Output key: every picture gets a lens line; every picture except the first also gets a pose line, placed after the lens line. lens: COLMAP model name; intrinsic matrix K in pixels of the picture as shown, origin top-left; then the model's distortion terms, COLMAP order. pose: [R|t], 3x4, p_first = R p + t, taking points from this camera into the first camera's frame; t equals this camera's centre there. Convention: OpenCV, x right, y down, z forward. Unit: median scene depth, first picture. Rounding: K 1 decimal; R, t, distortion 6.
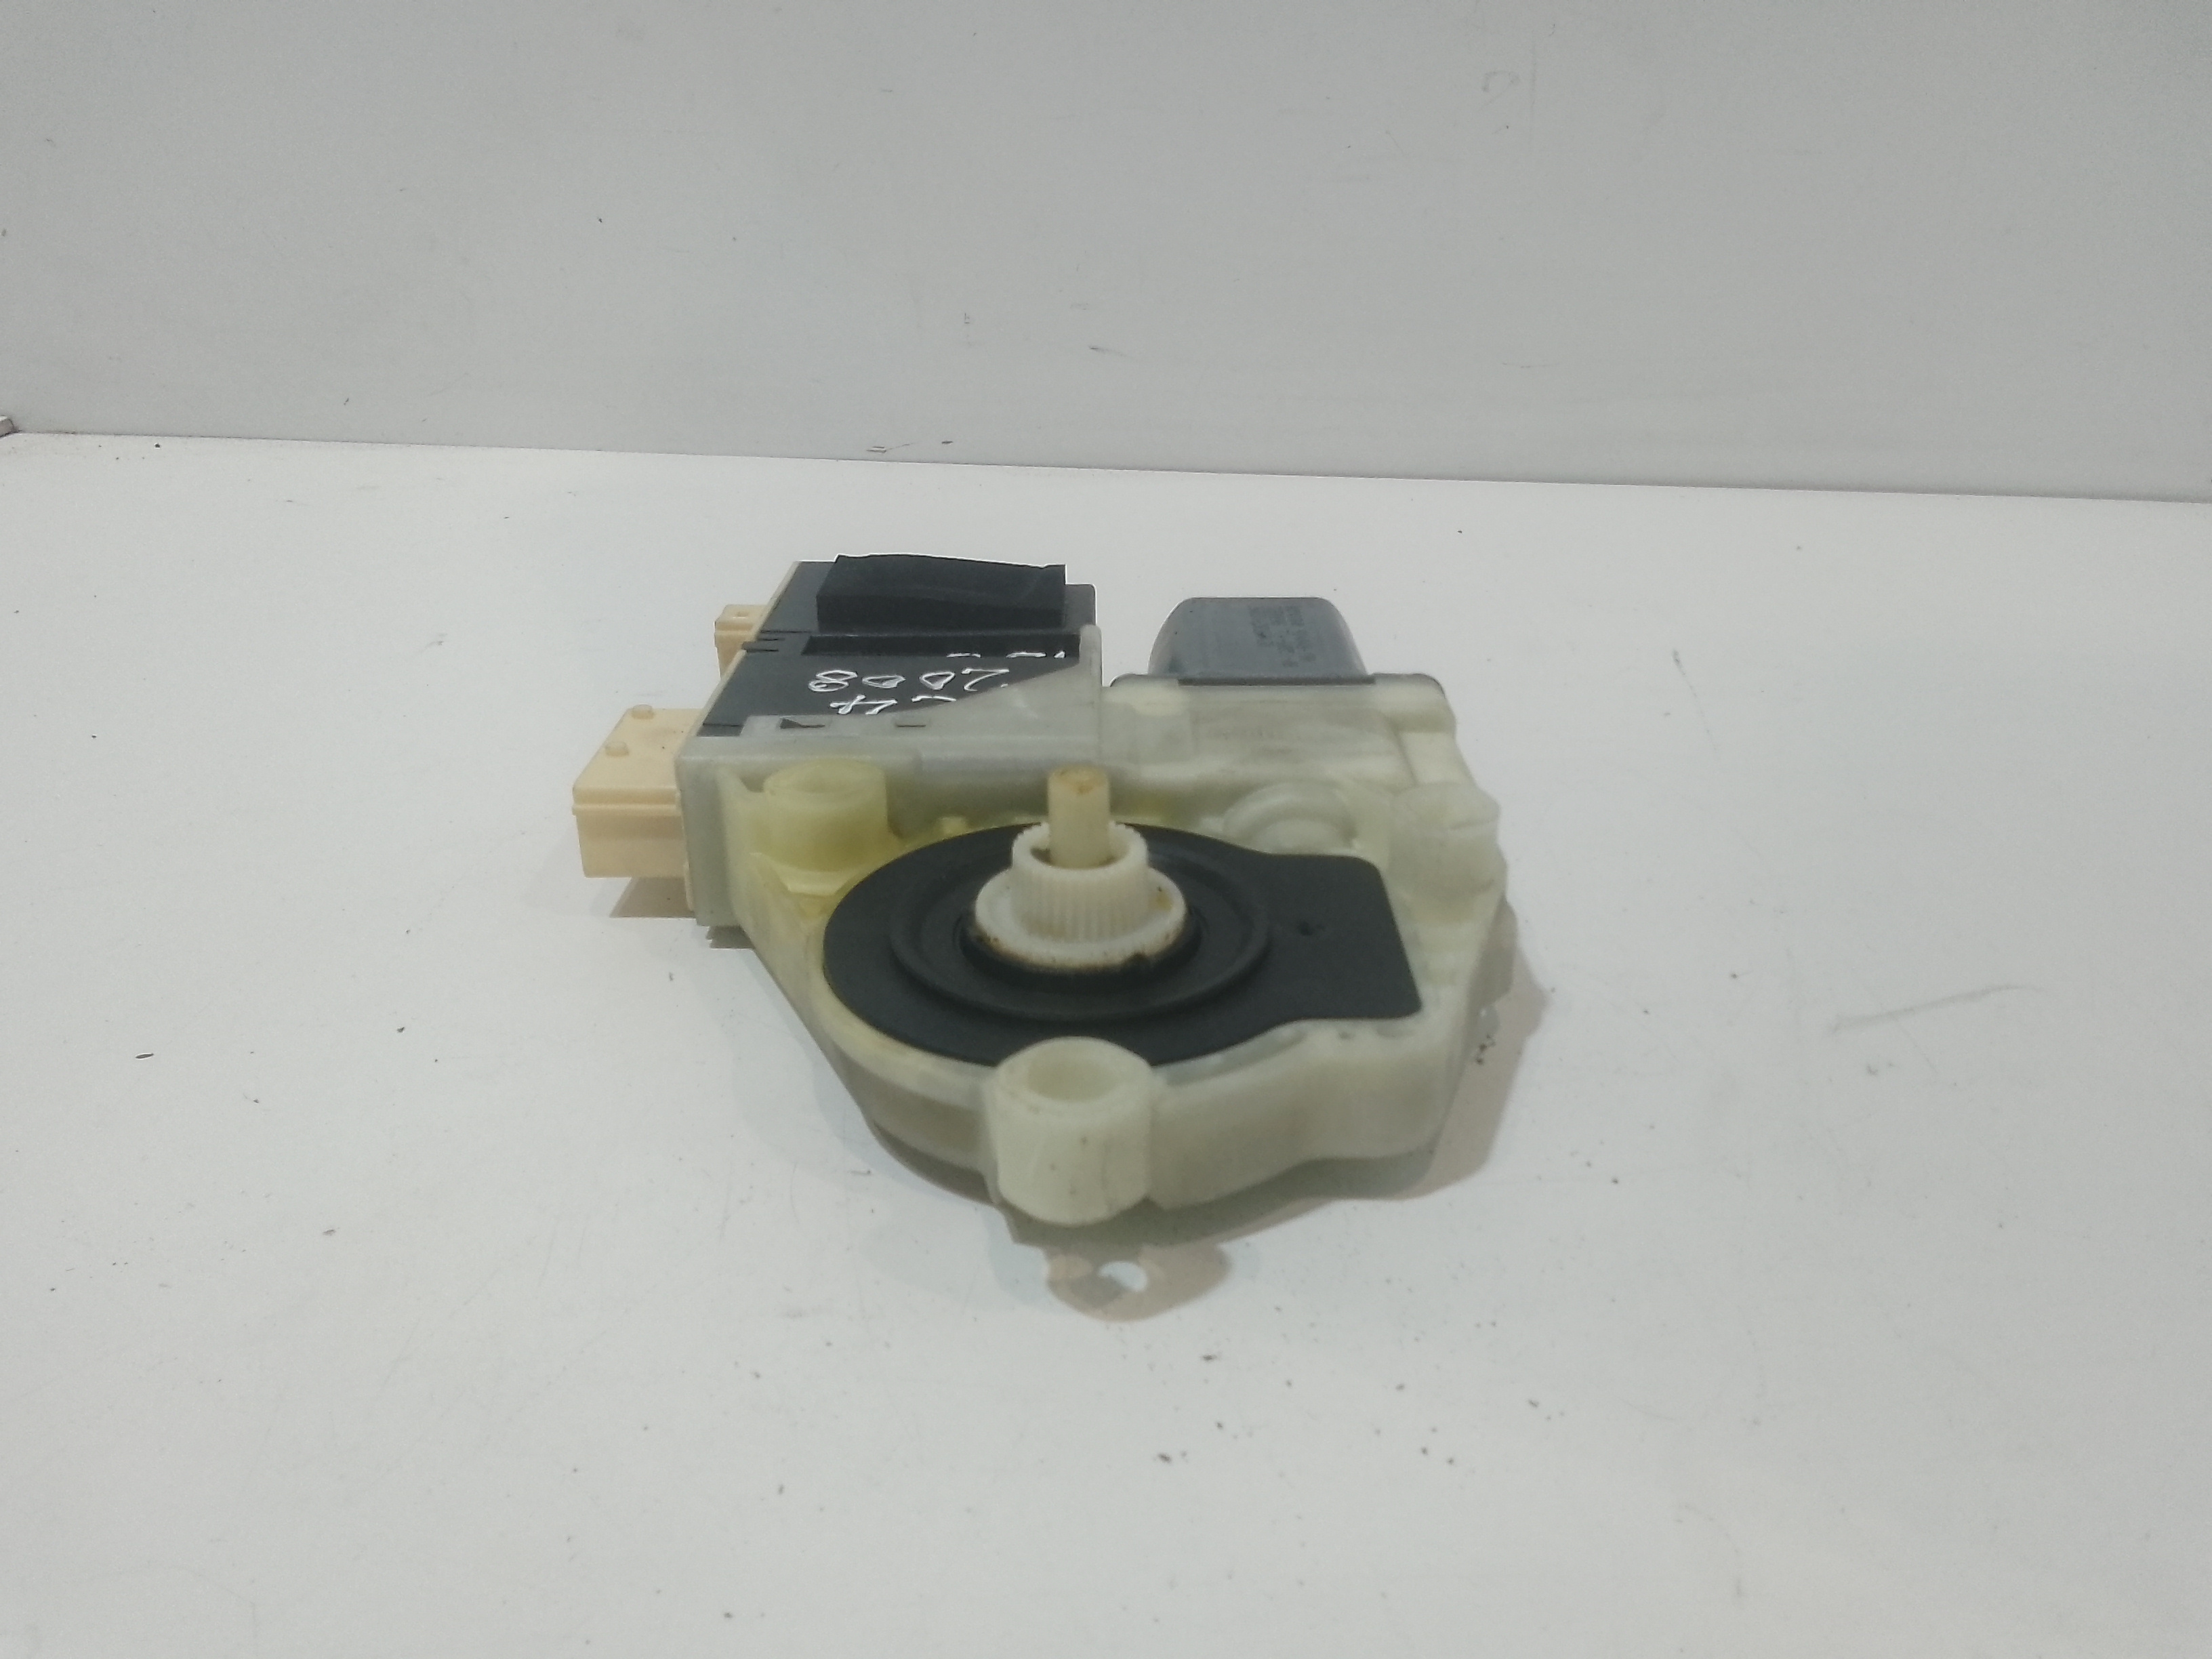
lens RADIAL K [[1715.3, 0, 1131.7], [0, 1715.3, 830.7], [0, 0, 1]] dist [0.071862, -0.115062]
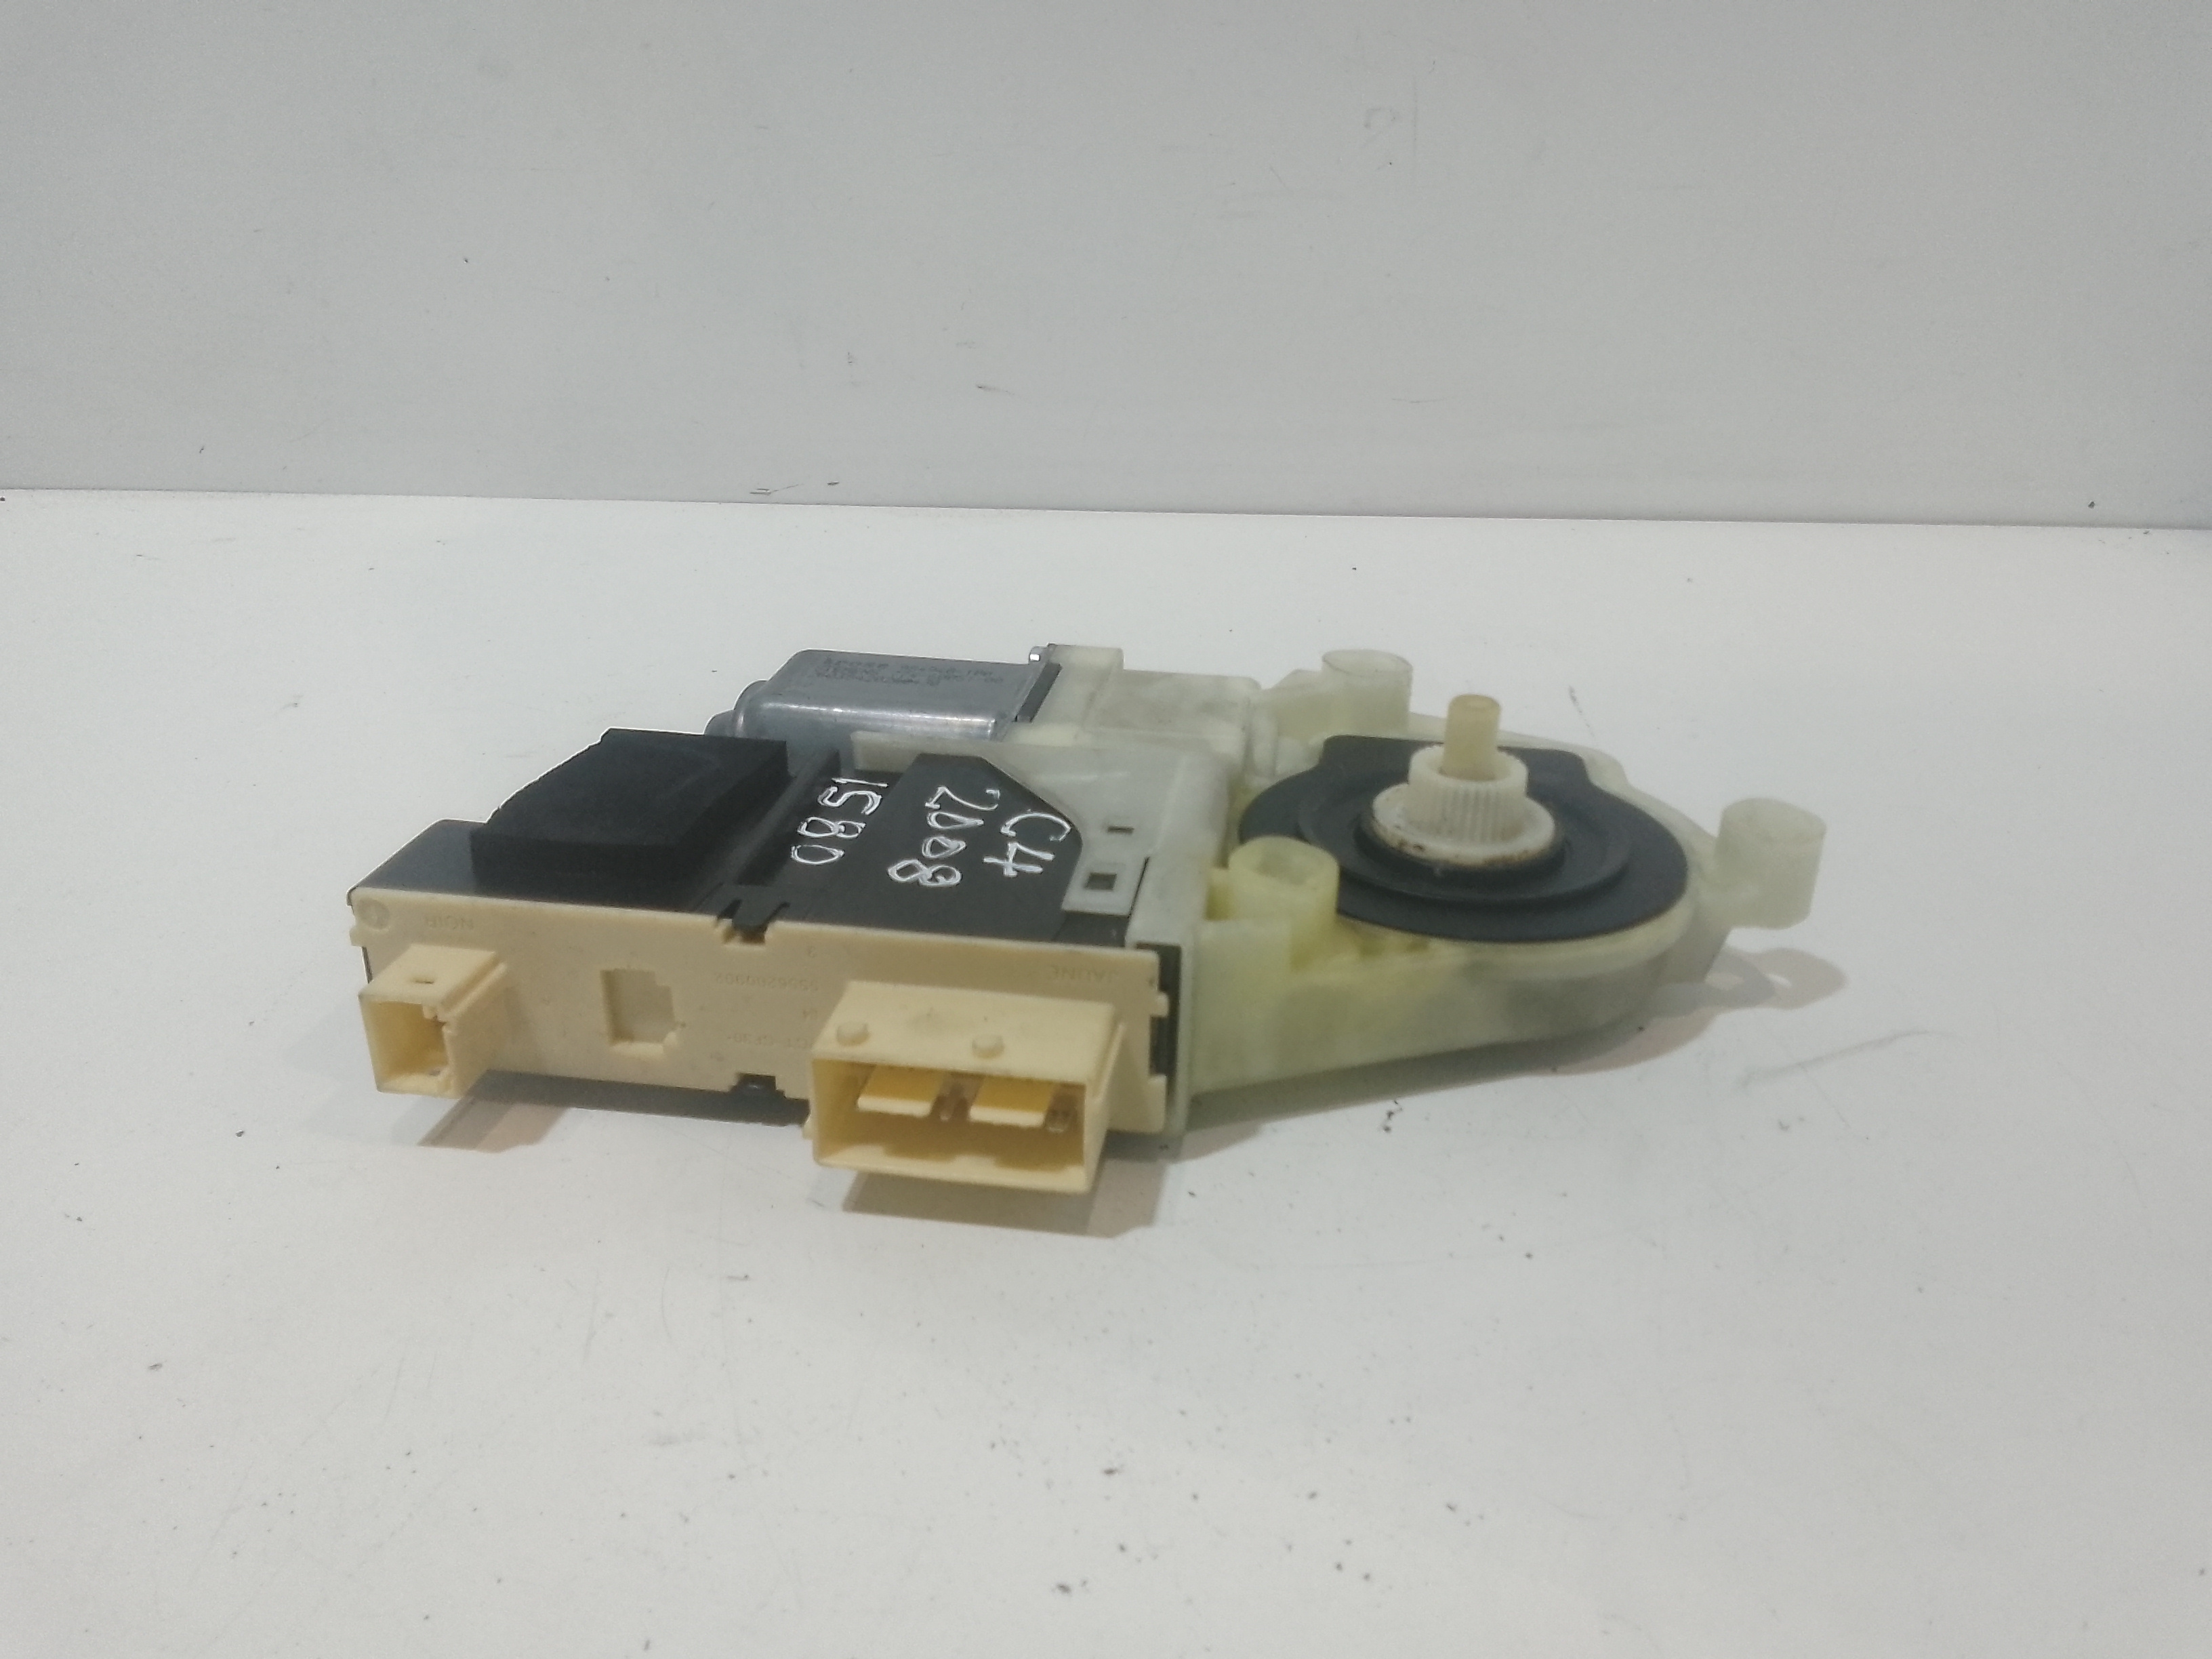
lens RADIAL K [[1715.3, 0, 1131.7], [0, 1715.3, 830.7], [0, 0, 1]] dist [0.071862, -0.115062]
pose [[0.998245, -0.023746, 0.054243, 0.011598], [0.024603, 0.999582, -0.015176, -0.024962], [-0.053860, 0.016484, 0.998412, 0.044284]]
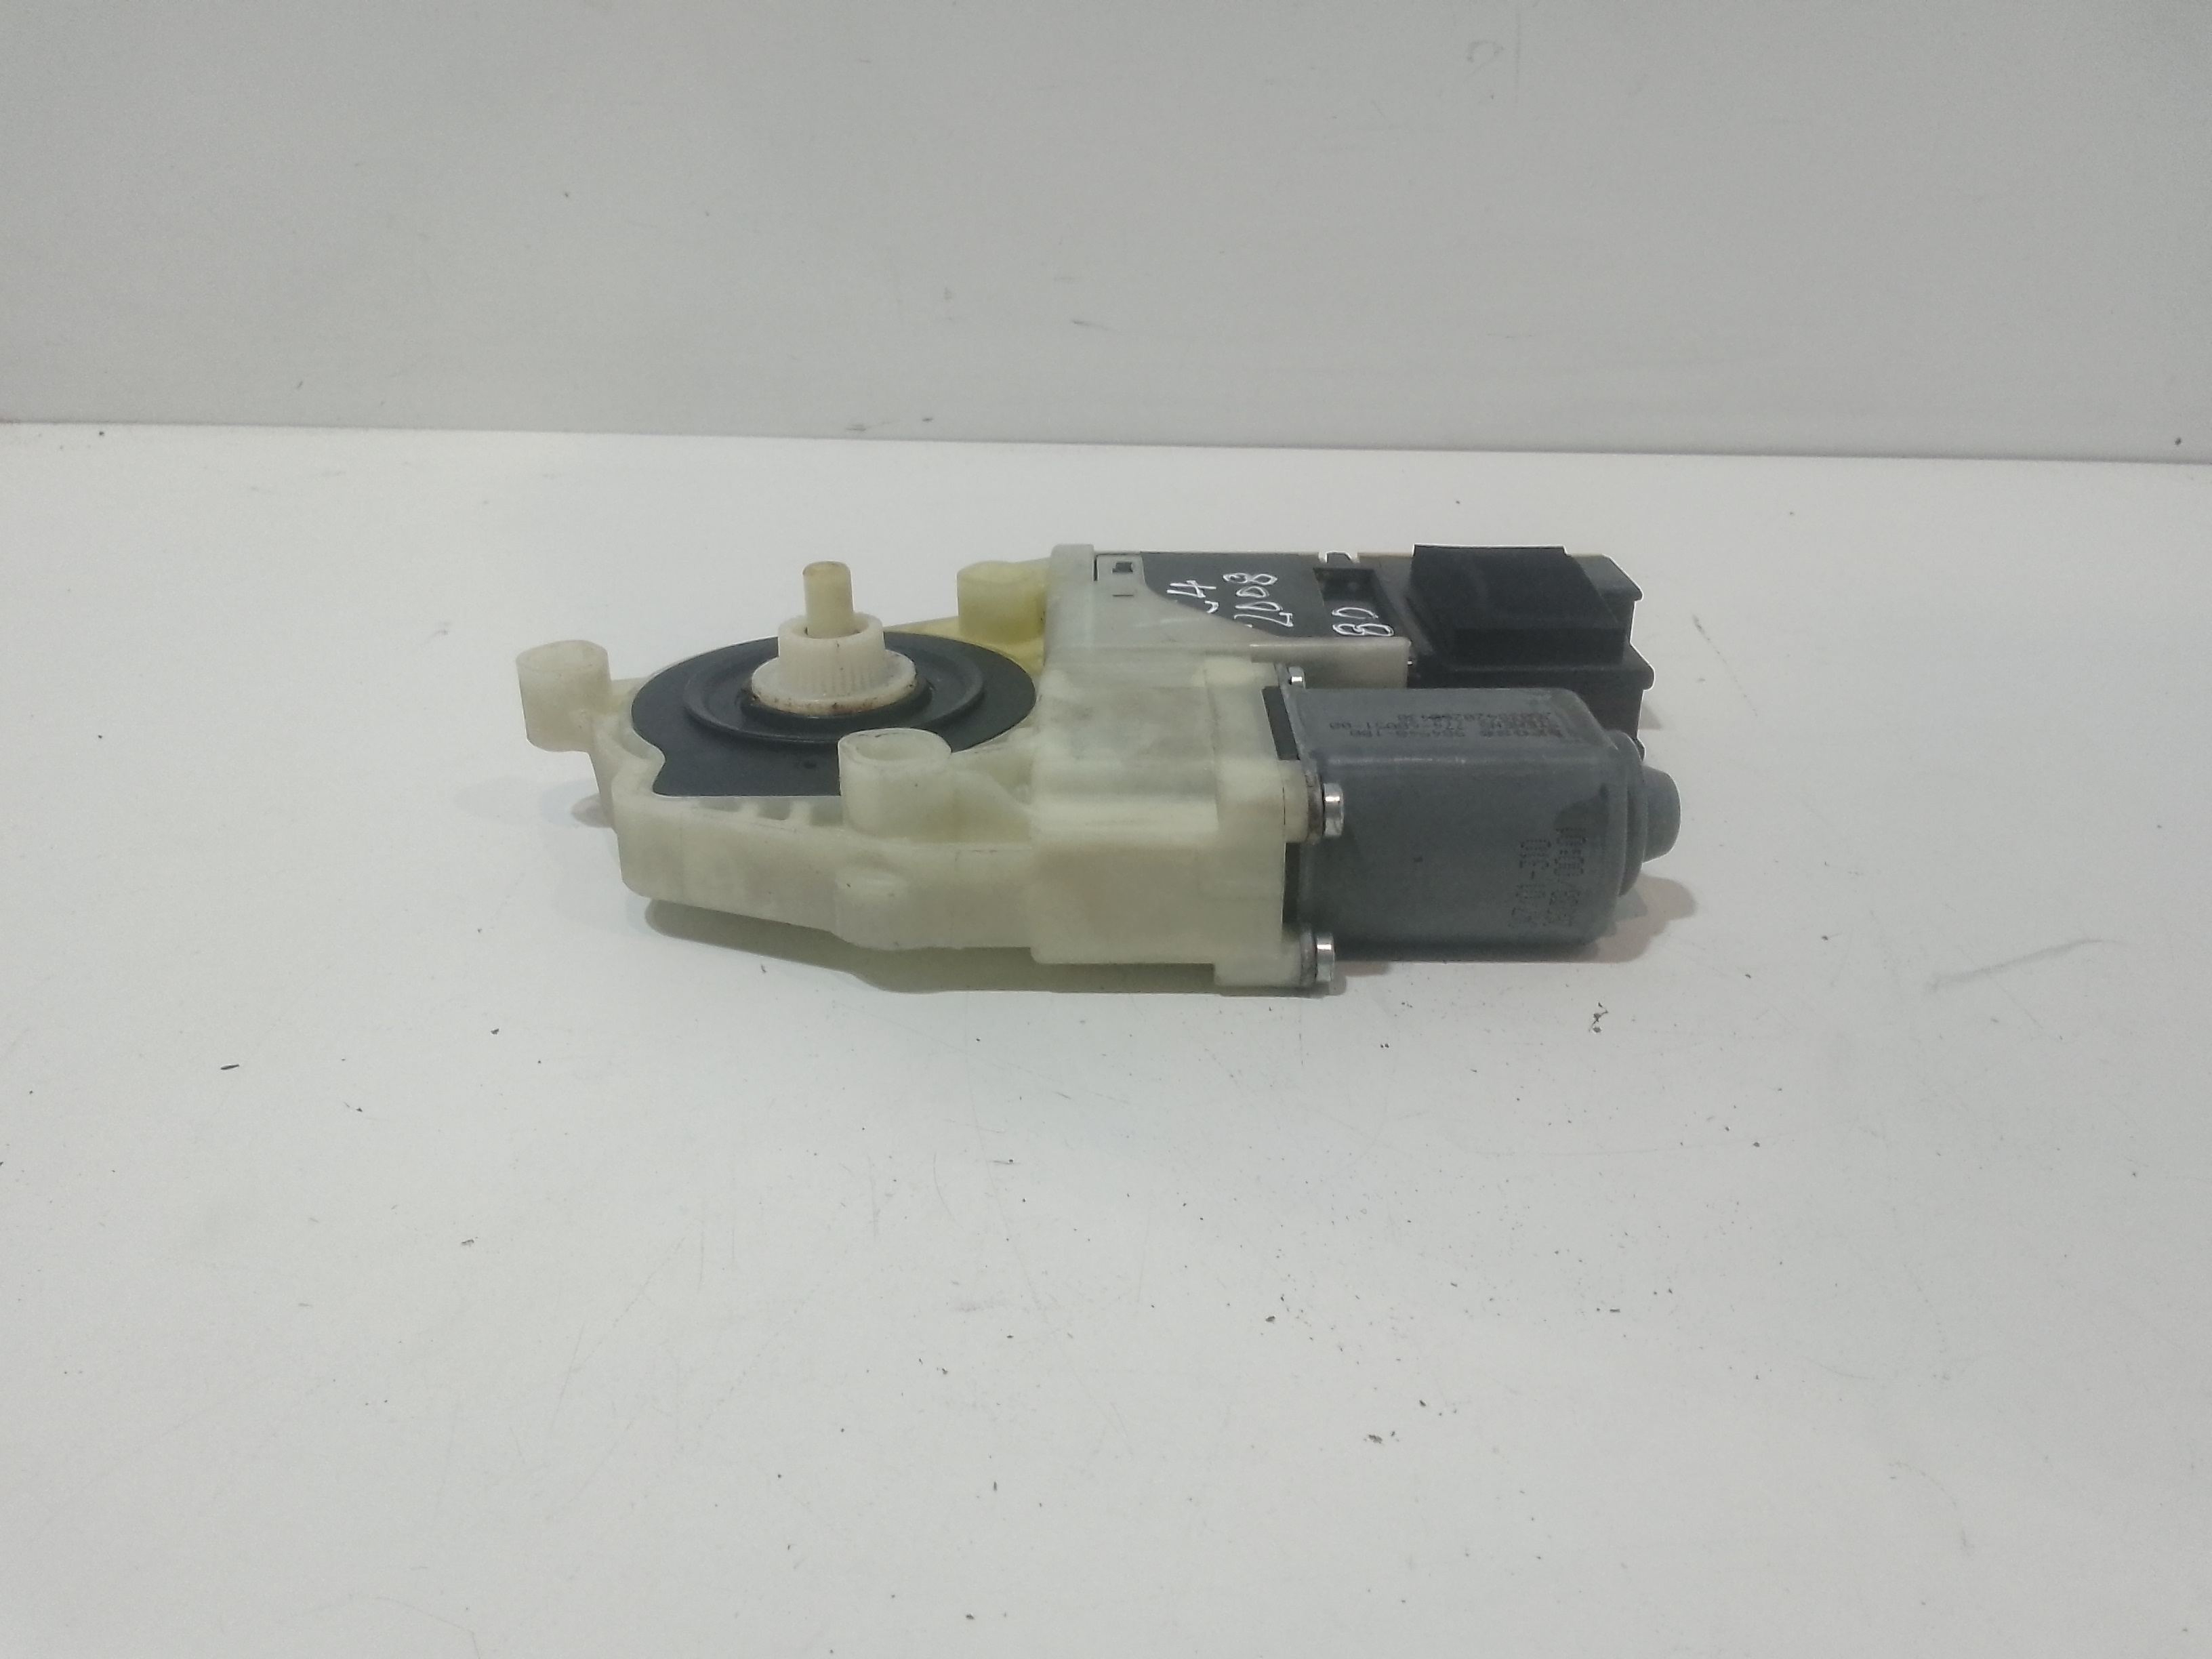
lens RADIAL K [[1728.0, 0, 1135.9], [0, 1728.0, 817.4], [0, 0, 1]] dist [0.073792, -0.128075]
pose [[0.998203, -0.024407, 0.054730, -0.129346], [0.024176, 0.999696, 0.004875, -0.000903], [-0.054832, -0.003543, 0.998489, 0.009305]]
